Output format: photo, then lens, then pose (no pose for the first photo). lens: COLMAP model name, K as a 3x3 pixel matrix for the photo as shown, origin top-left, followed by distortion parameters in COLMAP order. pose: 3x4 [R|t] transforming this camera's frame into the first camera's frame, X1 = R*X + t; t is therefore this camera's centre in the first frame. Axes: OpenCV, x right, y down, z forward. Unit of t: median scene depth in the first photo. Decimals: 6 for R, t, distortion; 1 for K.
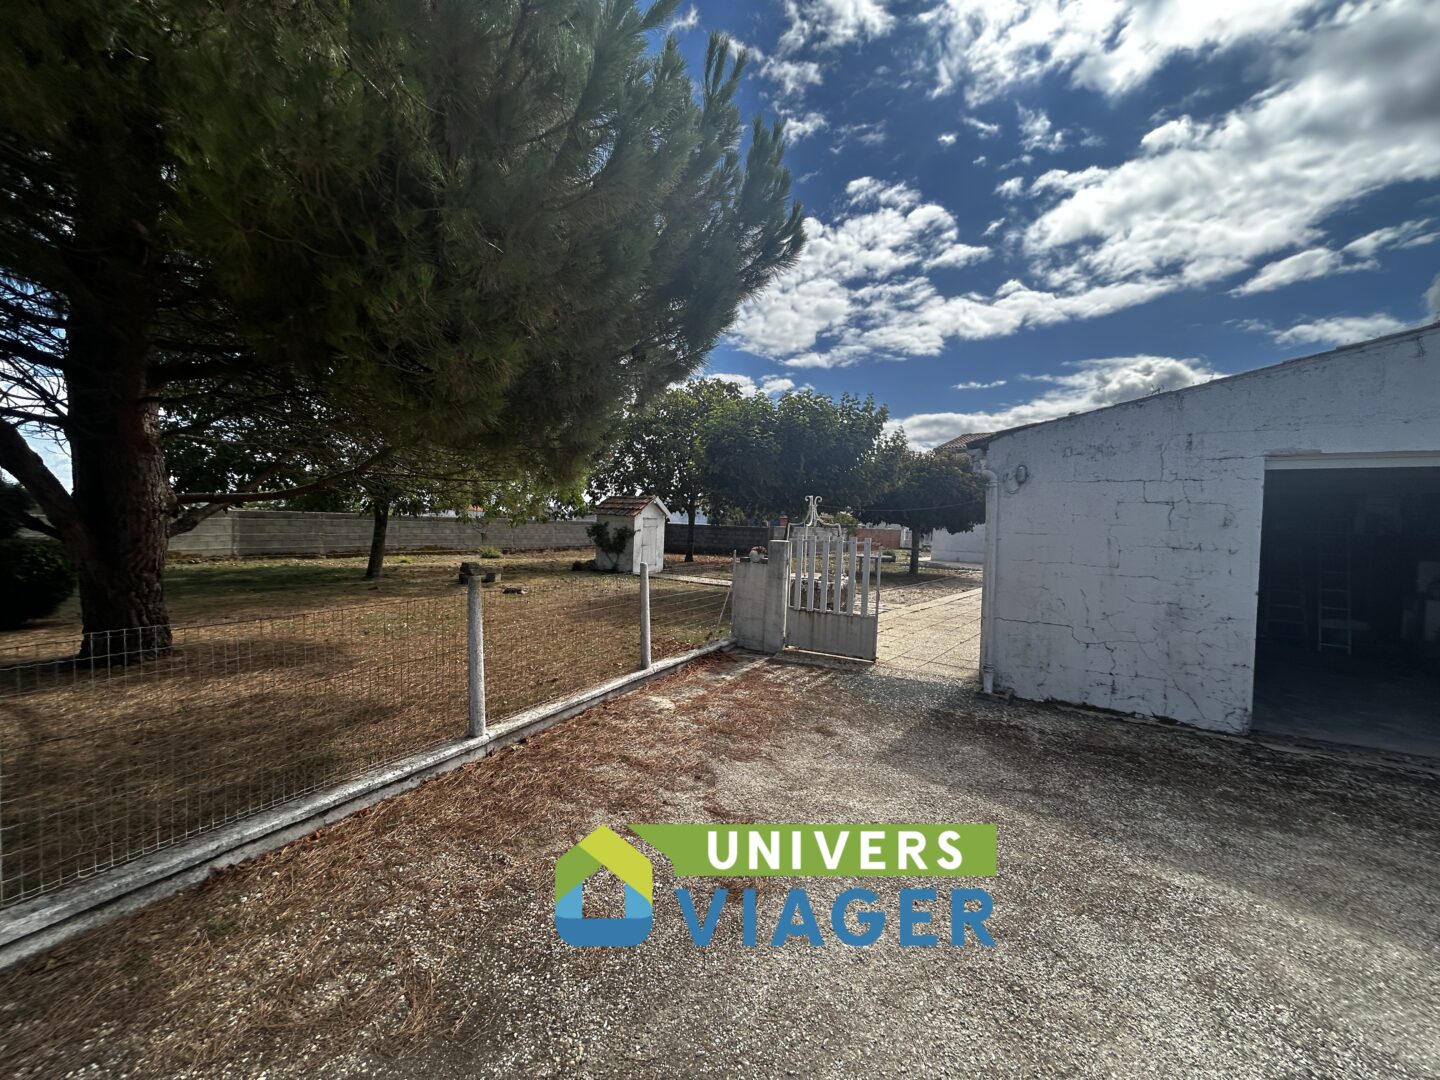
lens RADIAL K [[581.4, 0, 717.5], [0, 581.4, 543.4], [0, 0, 1]] dist [-0.000552, 0.000161]
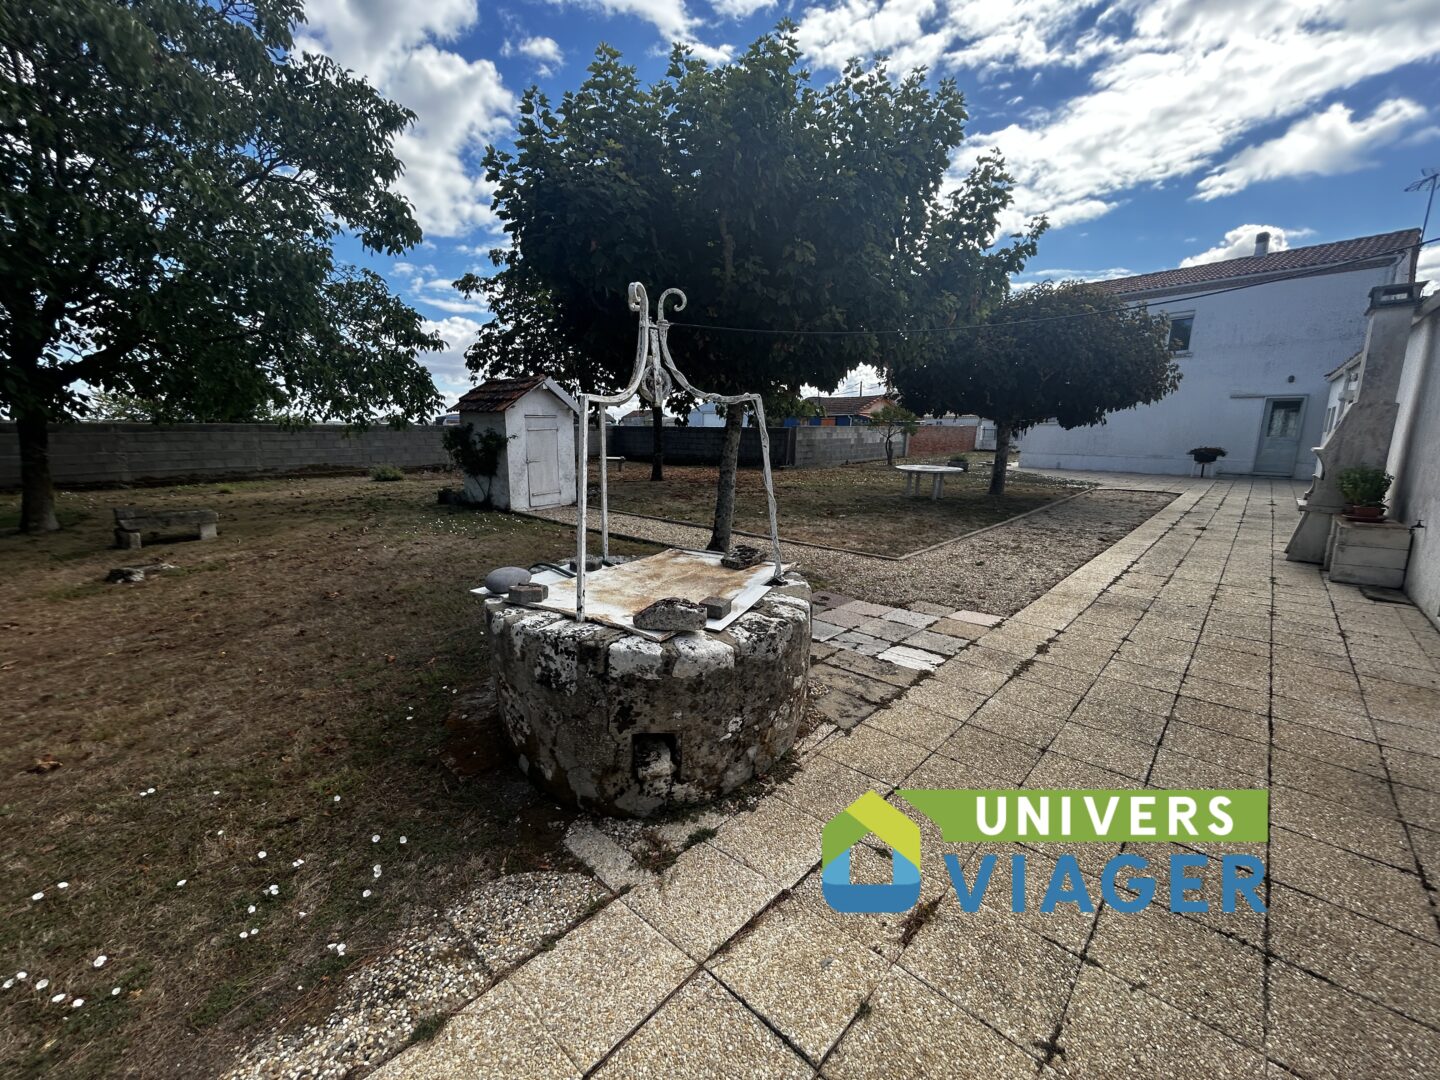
lens RADIAL K [[581.4, 0, 720.5], [0, 581.4, 536.2], [0, 0, 1]] dist [-0.000552, 0.000161]
pose [[0.994532, -0.008984, -0.104042, 0.098925], [0.024736, 0.988207, 0.151116, -0.004833], [0.101457, -0.152863, 0.983026, 0.326253]]
